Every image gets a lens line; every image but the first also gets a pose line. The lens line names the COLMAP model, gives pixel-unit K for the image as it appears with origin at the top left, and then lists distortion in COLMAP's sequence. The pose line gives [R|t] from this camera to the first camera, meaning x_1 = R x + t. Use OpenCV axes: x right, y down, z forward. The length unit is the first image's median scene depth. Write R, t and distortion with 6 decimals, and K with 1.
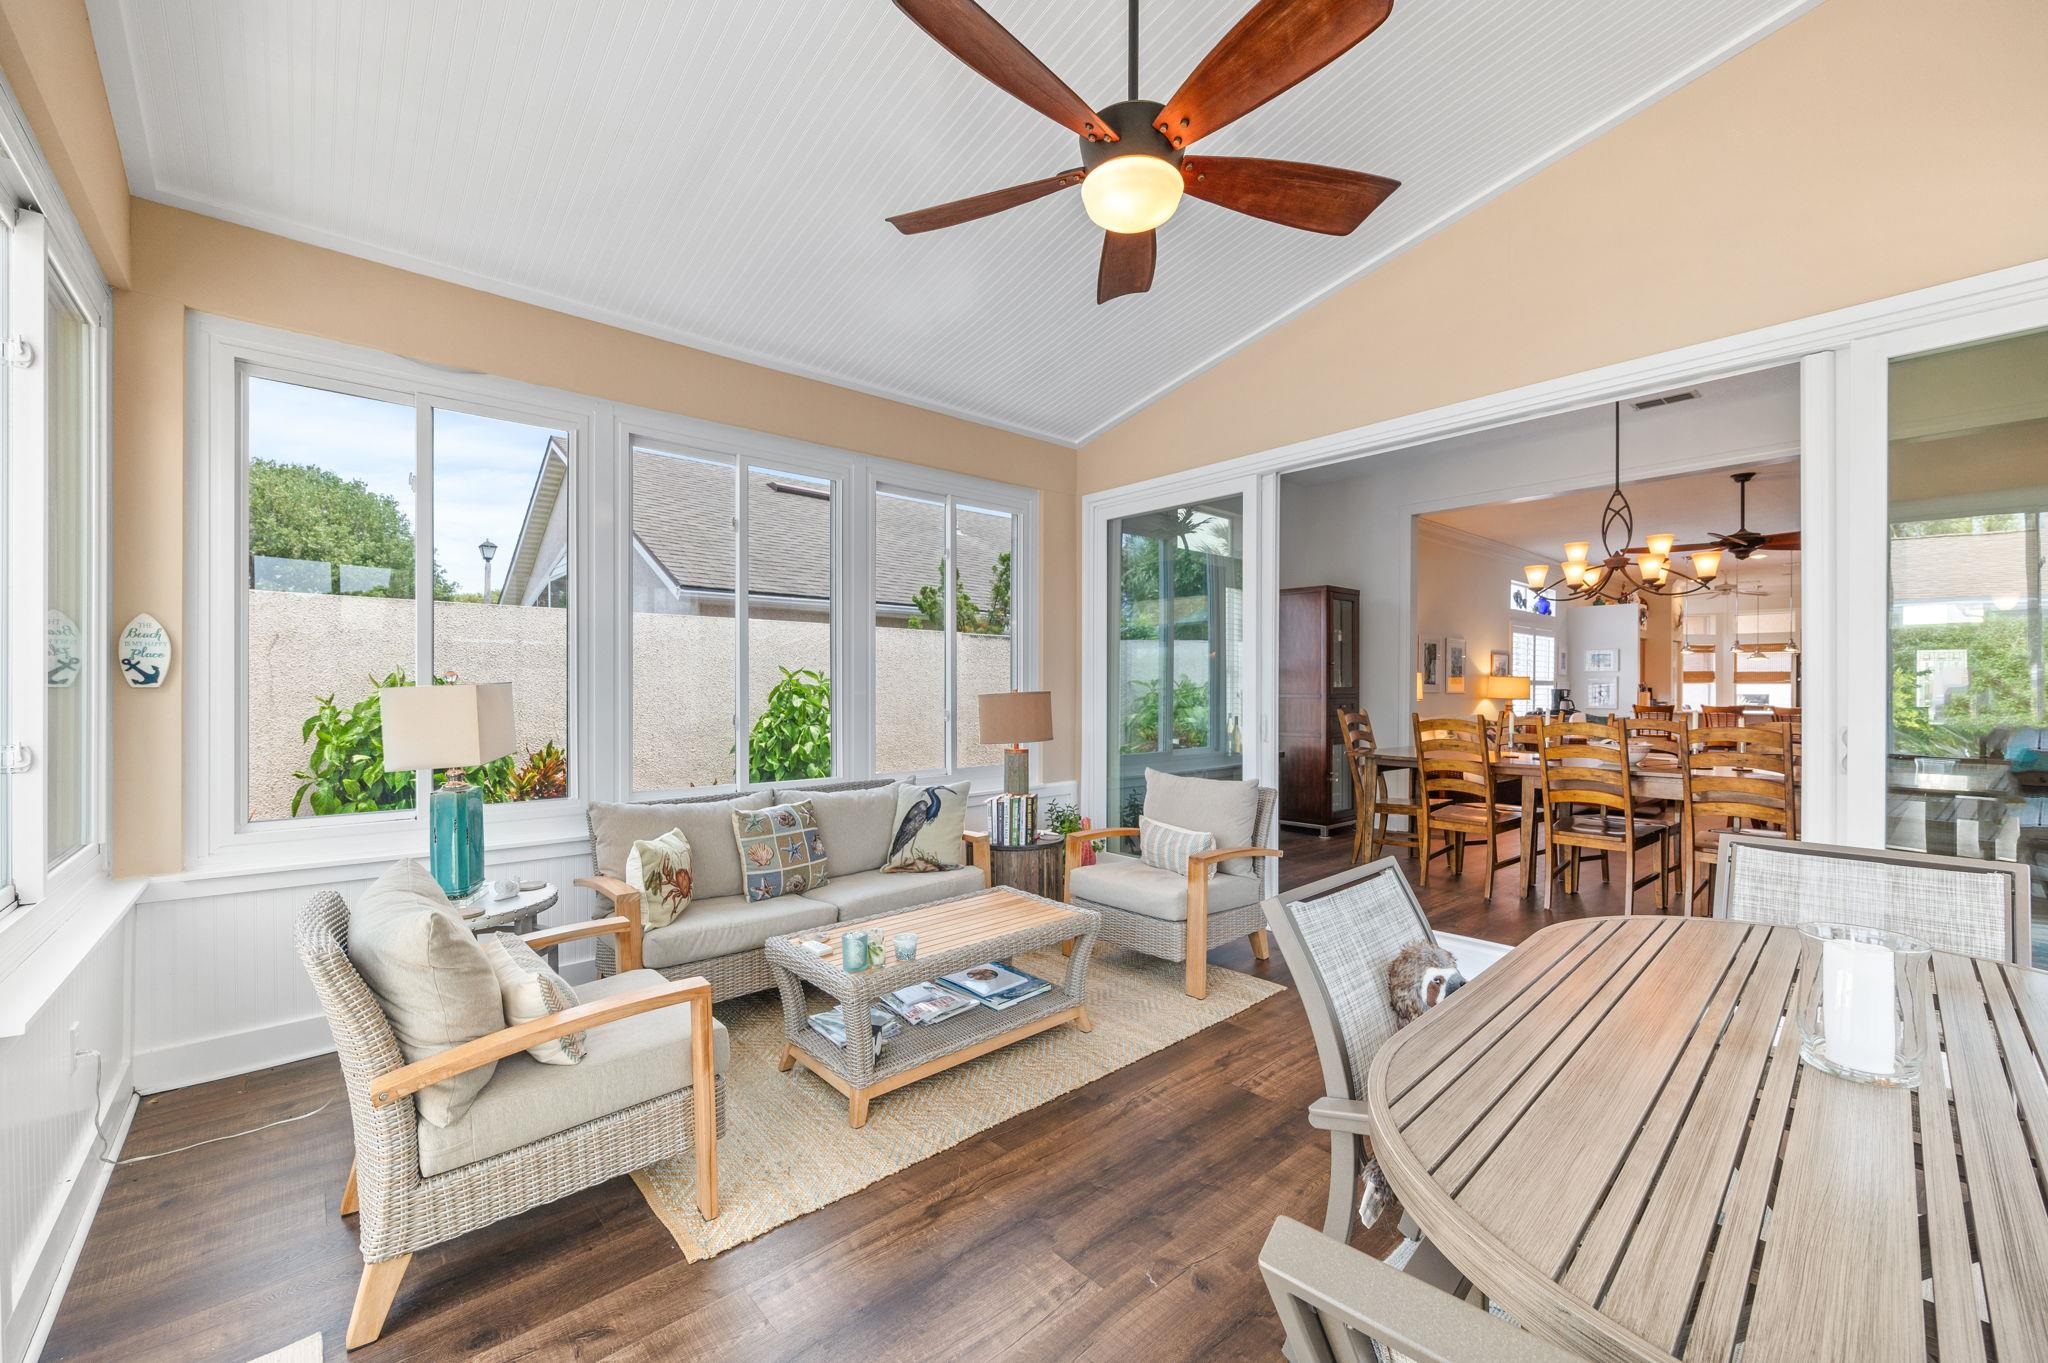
lens RADIAL K [[828.6, 0, 1031.3], [0, 828.6, 686.2], [0, 0, 1]] dist [0.000361, 0.000009]
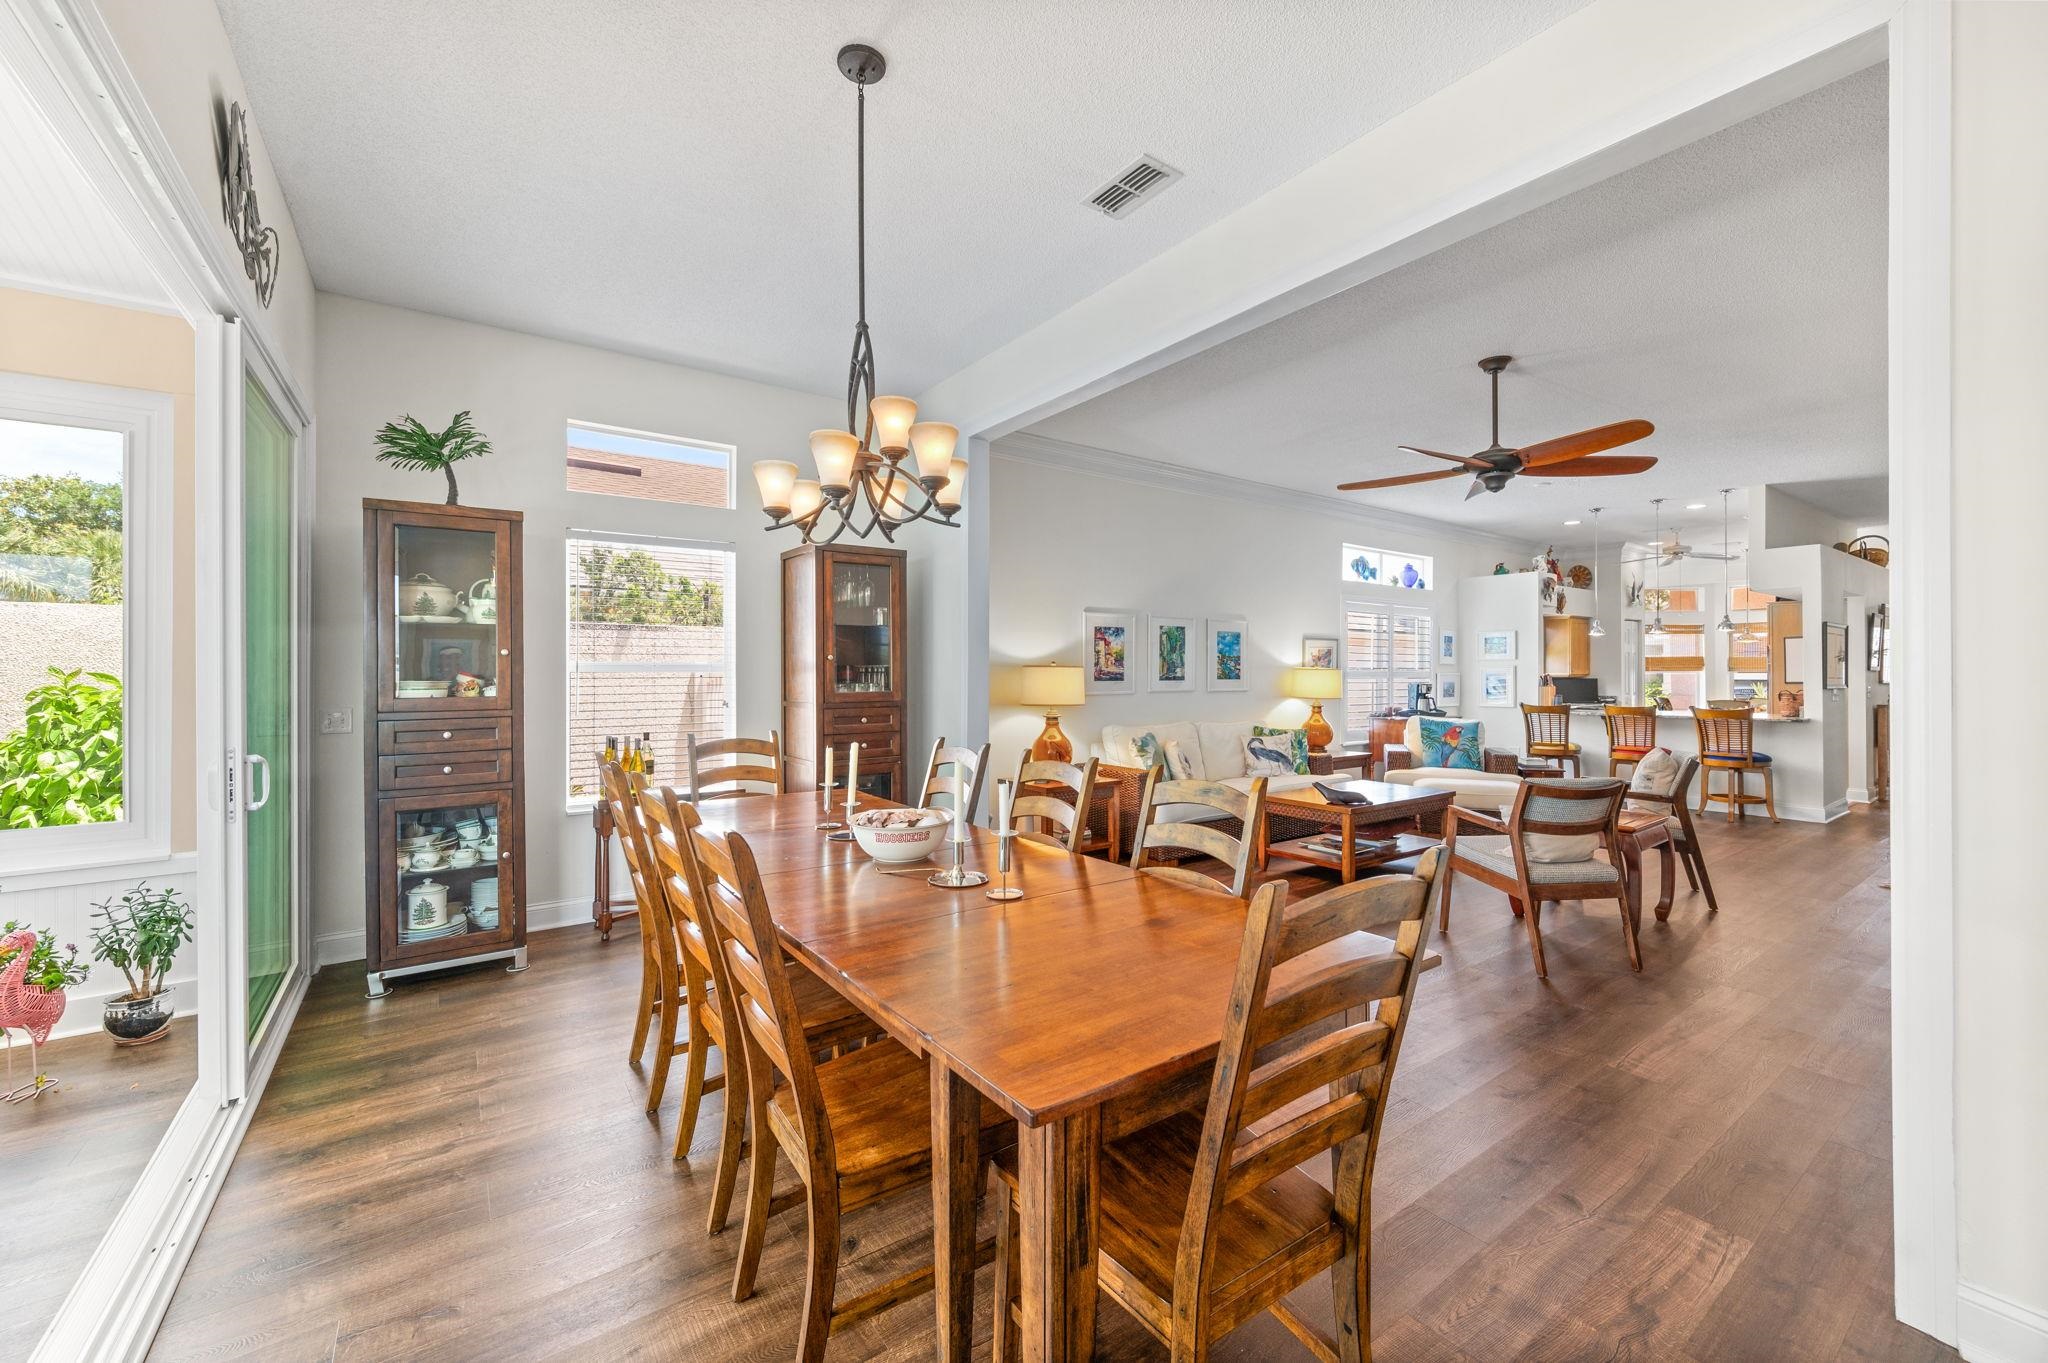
lens RADIAL K [[807.7, 0, 1018.2], [0, 807.7, 672.0], [0, 0, 1]] dist [-0.003379, -0.000158]
pose [[0.993851, -0.001215, -0.110719, 0.354440], [0.001447, 0.999997, 0.002012, -0.008958], [0.110716, -0.002160, 0.993850, 0.212570]]
